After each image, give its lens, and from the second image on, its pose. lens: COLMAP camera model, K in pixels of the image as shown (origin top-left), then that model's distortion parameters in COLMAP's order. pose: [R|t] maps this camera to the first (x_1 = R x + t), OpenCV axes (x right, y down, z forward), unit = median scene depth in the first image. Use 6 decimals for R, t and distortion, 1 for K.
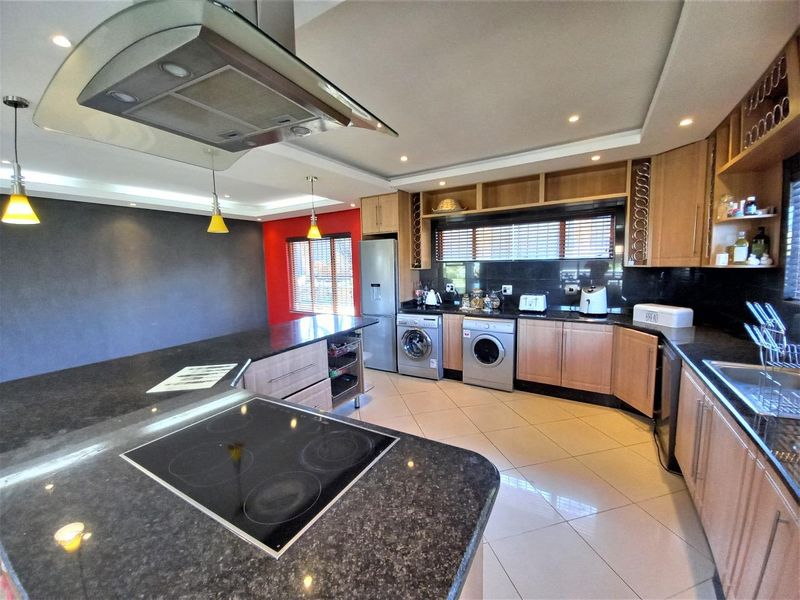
lens RADIAL K [[319.7, 0, 403.5], [0, 319.7, 296.0], [0, 0, 1]] dist [-0.000464, -0.000186]
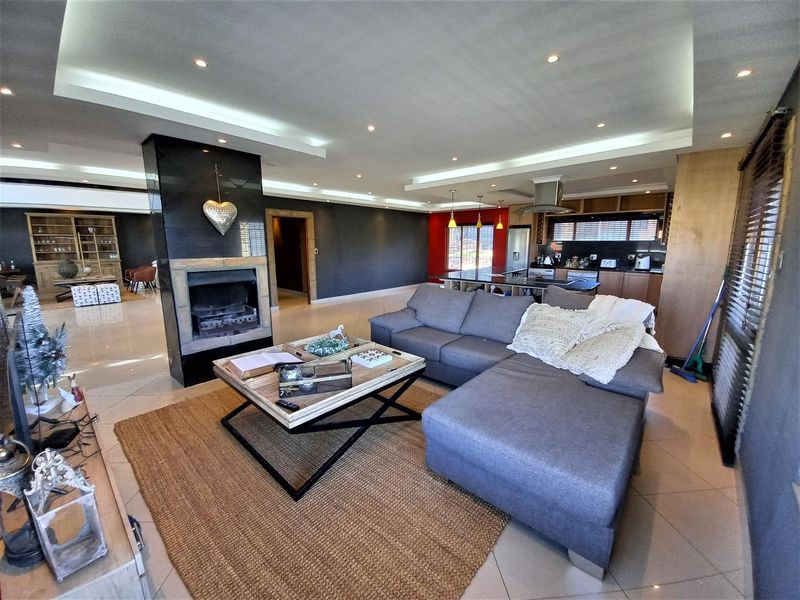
lens RADIAL K [[310.7, 0, 400.0], [0, 310.7, 300.0], [0, 0, 1]] dist [-0.000078, -0.009773]
pose [[0.980537, 0.060308, -0.186845, -0.447158], [-0.047874, 0.996372, 0.070364, 0.163657], [0.190410, -0.060050, 0.979866, -1.041881]]
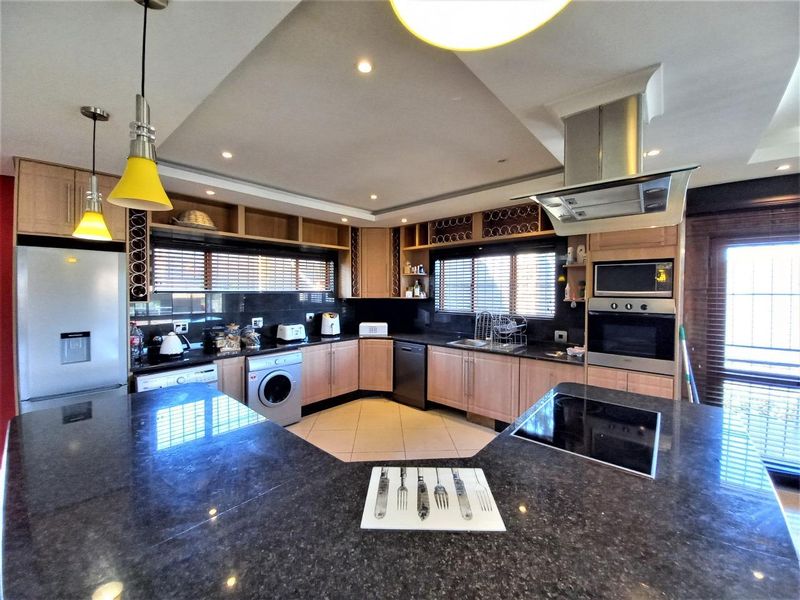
lens RADIAL K [[319.7, 0, 403.5], [0, 319.7, 296.0], [0, 0, 1]] dist [-0.000464, -0.000186]
pose [[0.181011, 0.004766, 0.983470, -0.558203], [0.093062, 0.995418, -0.021952, -0.039766], [-0.979068, 0.095497, 0.179738, 0.421690]]
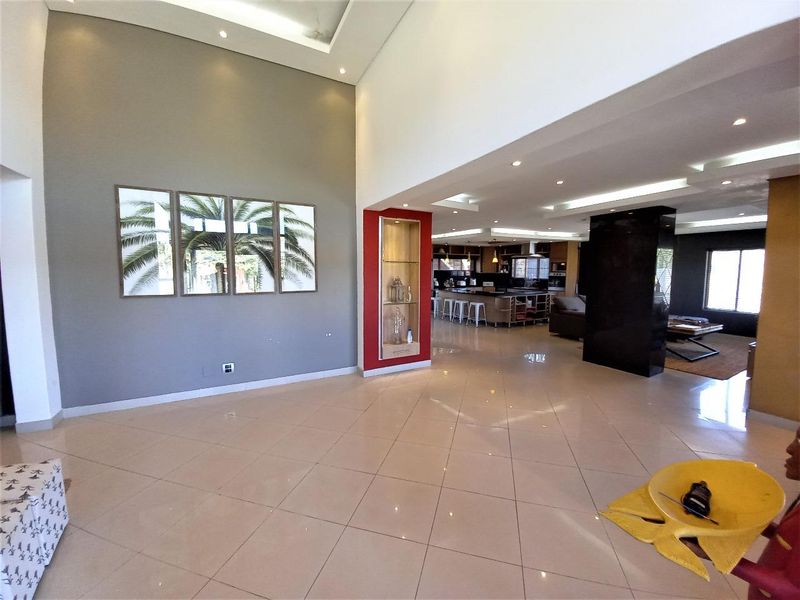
lens RADIAL K [[319.7, 0, 403.5], [0, 319.7, 296.0], [0, 0, 1]] dist [-0.000464, -0.000186]
pose [[0.520685, -0.044853, 0.852570, -2.703129], [0.070548, 0.997464, 0.009391, 0.076189], [-0.850829, 0.055258, 0.522529, -0.223294]]
